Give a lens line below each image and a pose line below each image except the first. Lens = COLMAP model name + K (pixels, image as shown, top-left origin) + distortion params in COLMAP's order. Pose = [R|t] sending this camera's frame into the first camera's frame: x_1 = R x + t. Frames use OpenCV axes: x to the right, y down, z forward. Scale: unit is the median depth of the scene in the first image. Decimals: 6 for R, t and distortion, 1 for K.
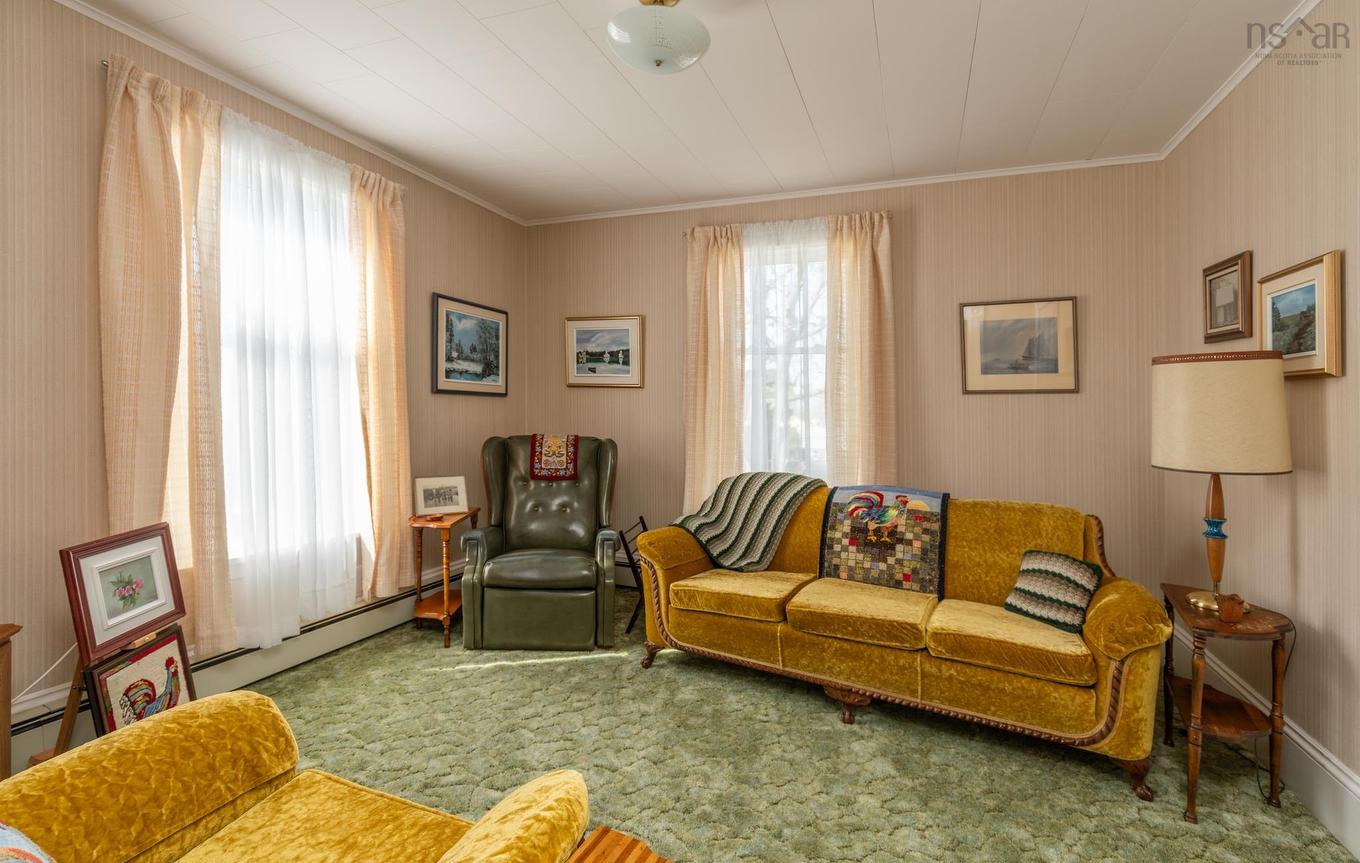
lens RADIAL K [[610.3, 0, 679.7], [0, 610.3, 409.2], [0, 0, 1]] dist [0.003619, -0.000301]
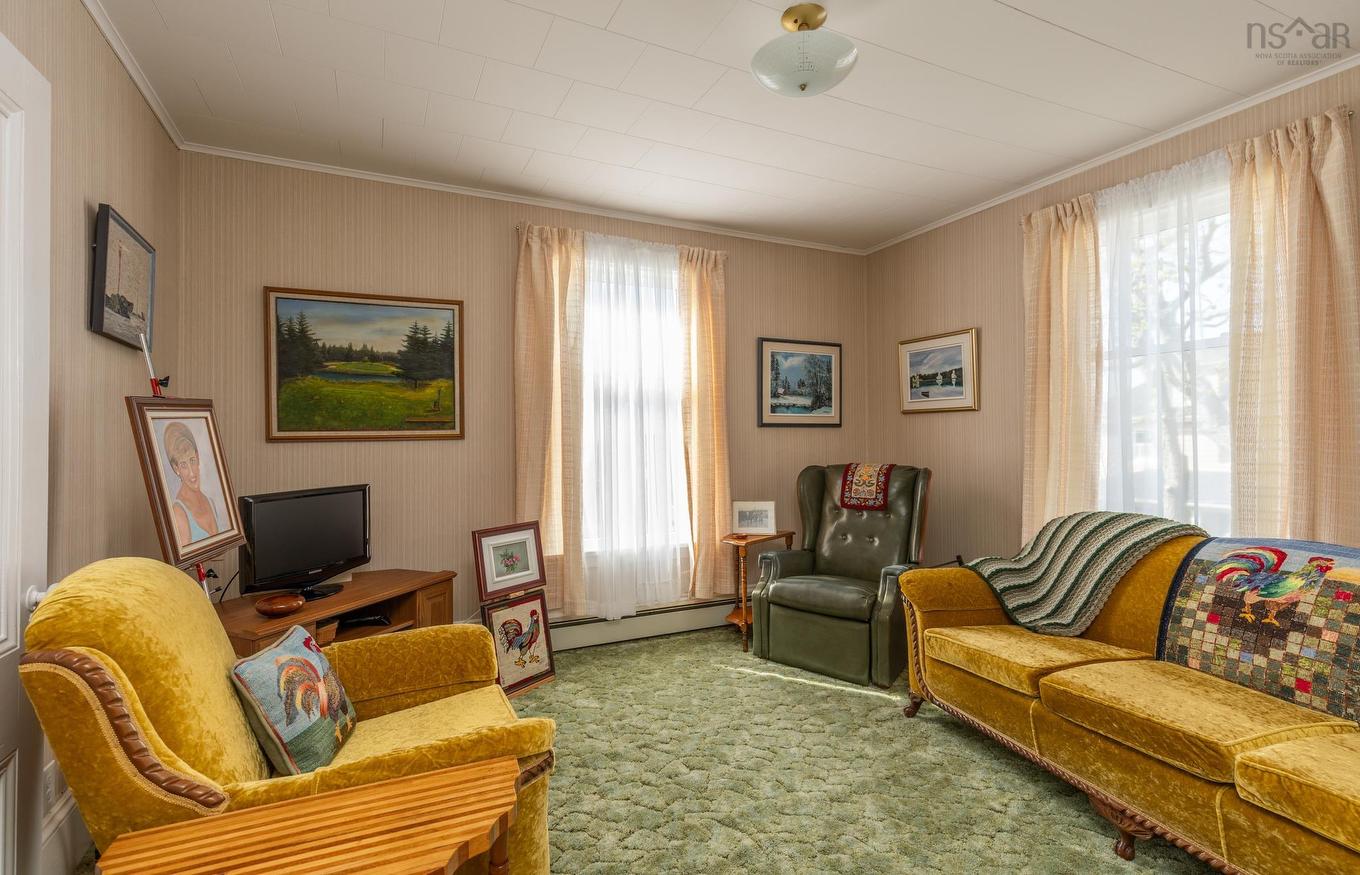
lens RADIAL K [[617.2, 0, 677.2], [0, 617.2, 435.9], [0, 0, 1]] dist [0.002593, -0.000539]
pose [[0.734731, -0.032830, -0.677564, 0.312069], [0.027535, 0.999448, -0.018568, 0.008676], [0.677800, -0.005014, 0.735230, 0.077979]]
